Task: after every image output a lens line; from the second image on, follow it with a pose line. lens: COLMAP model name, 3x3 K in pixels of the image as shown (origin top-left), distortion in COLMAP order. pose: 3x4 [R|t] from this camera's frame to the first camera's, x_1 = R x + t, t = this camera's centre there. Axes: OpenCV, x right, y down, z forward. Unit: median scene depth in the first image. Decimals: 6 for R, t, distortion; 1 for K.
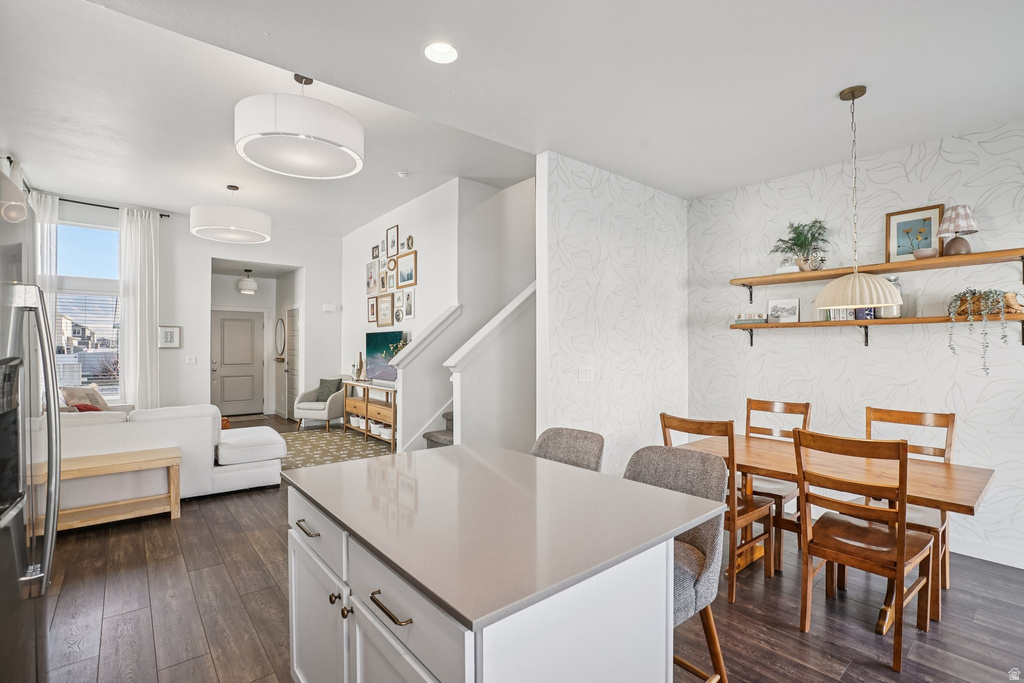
lens RADIAL K [[477.0, 0, 514.3], [0, 477.0, 338.6], [0, 0, 1]] dist [-0.057059, 0.022871]
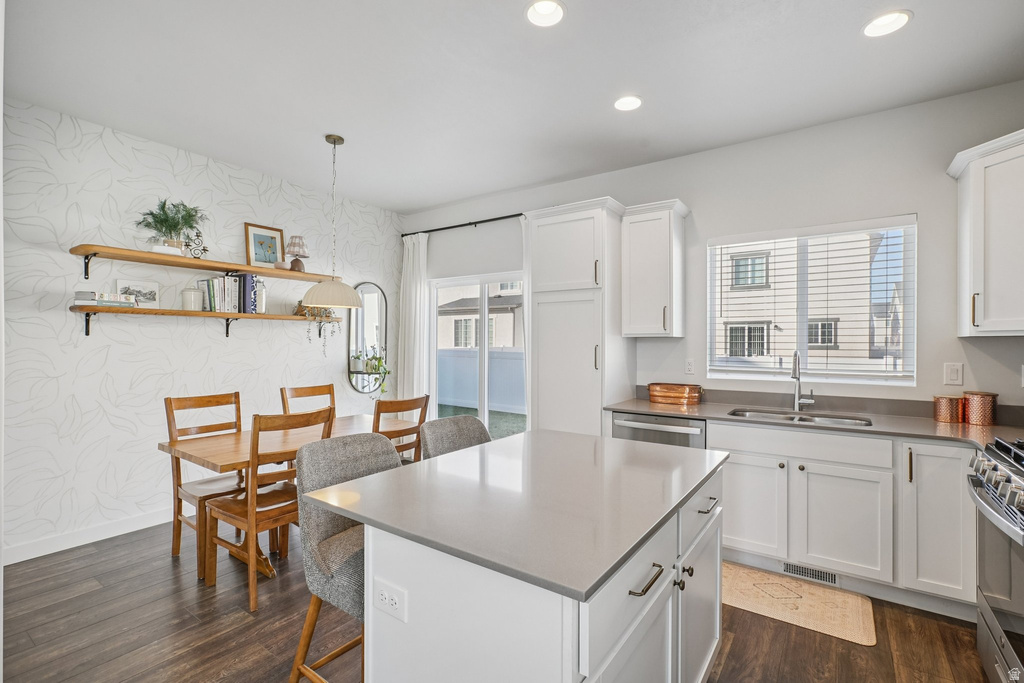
lens RADIAL K [[465.4, 0, 505.7], [0, 465.4, 341.7], [0, 0, 1]] dist [-0.048106, 0.020252]
pose [[-0.241039, 0.001862, 0.970514, -0.370207], [-0.019537, 0.999786, -0.006771, 0.018085], [-0.970319, -0.020593, -0.240951, 0.513197]]
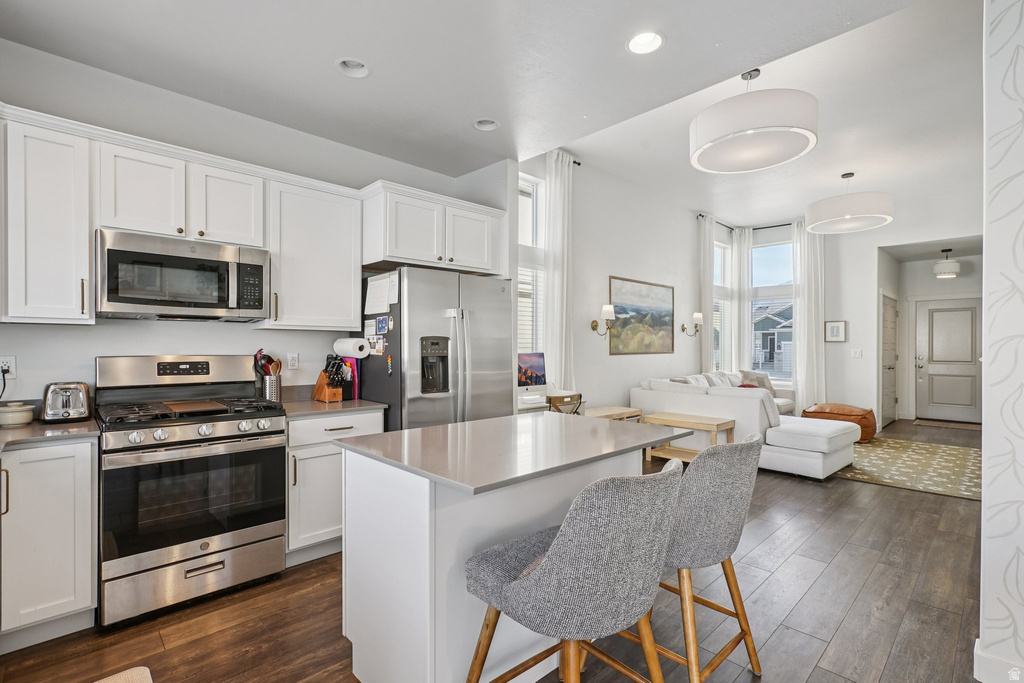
lens RADIAL K [[476.0, 0, 512.1], [0, 476.0, 347.3], [0, 0, 1]] dist [-0.010110, 0.000568]
pose [[0.059719, 0.002746, -0.998211, 0.485392], [0.015160, 0.999878, 0.003658, 0.029768], [0.998100, -0.015352, 0.059671, 0.339421]]
